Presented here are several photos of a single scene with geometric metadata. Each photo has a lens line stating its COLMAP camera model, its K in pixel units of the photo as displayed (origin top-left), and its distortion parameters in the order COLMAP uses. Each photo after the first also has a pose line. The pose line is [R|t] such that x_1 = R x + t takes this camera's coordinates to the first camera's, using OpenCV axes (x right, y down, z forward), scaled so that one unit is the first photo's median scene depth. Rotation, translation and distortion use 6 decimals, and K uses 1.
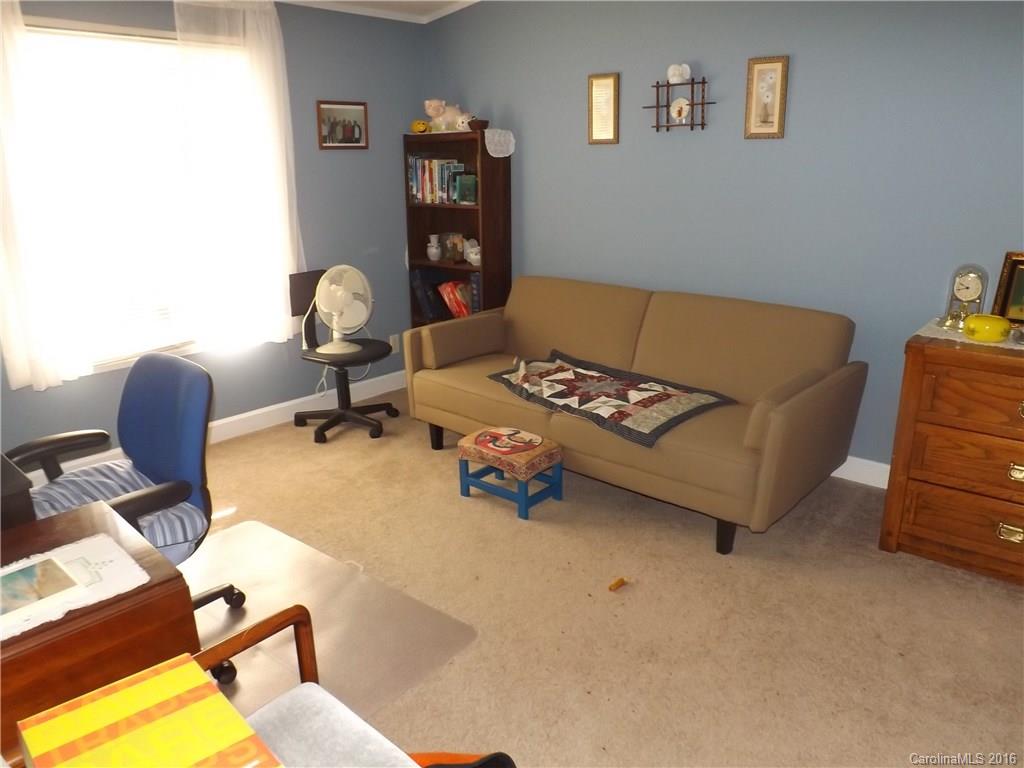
lens RADIAL K [[738.2, 0, 508.7], [0, 738.2, 376.3], [0, 0, 1]] dist [-0.051747, 0.004476]
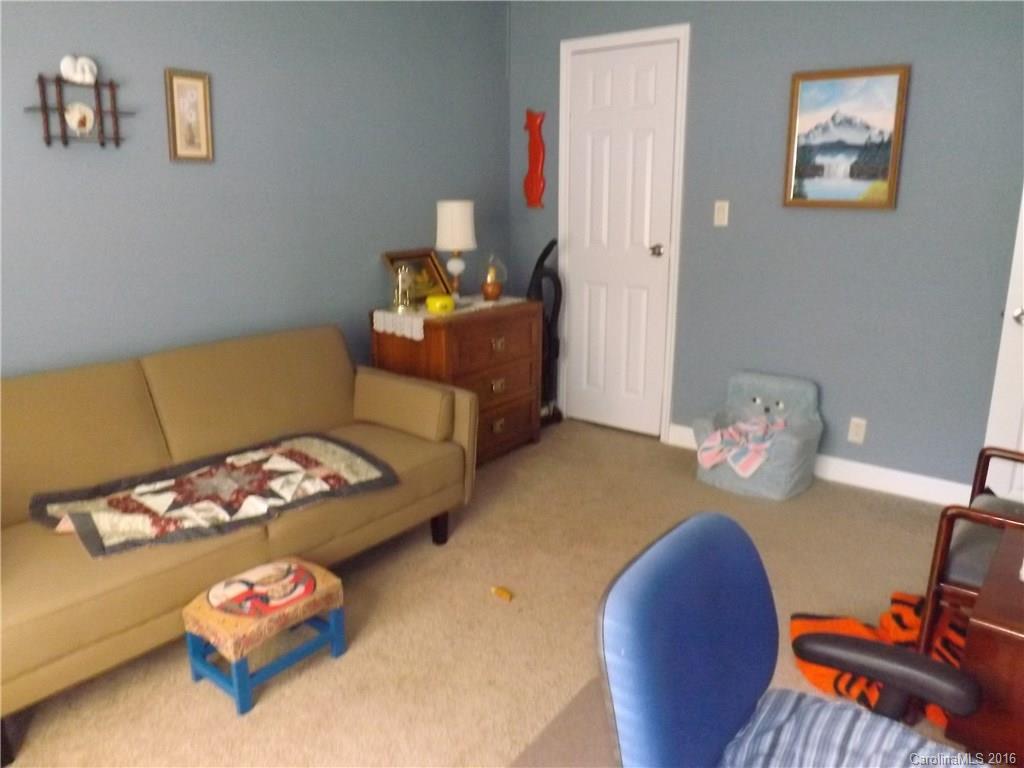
lens RADIAL K [[738.2, 0, 508.7], [0, 738.2, 376.3], [0, 0, 1]] dist [-0.051747, 0.004476]
pose [[-0.069754, -0.230912, 0.970471, -0.601773], [0.278272, 0.929720, 0.241217, -0.188255], [-0.957966, 0.286881, -0.000595, 0.702704]]
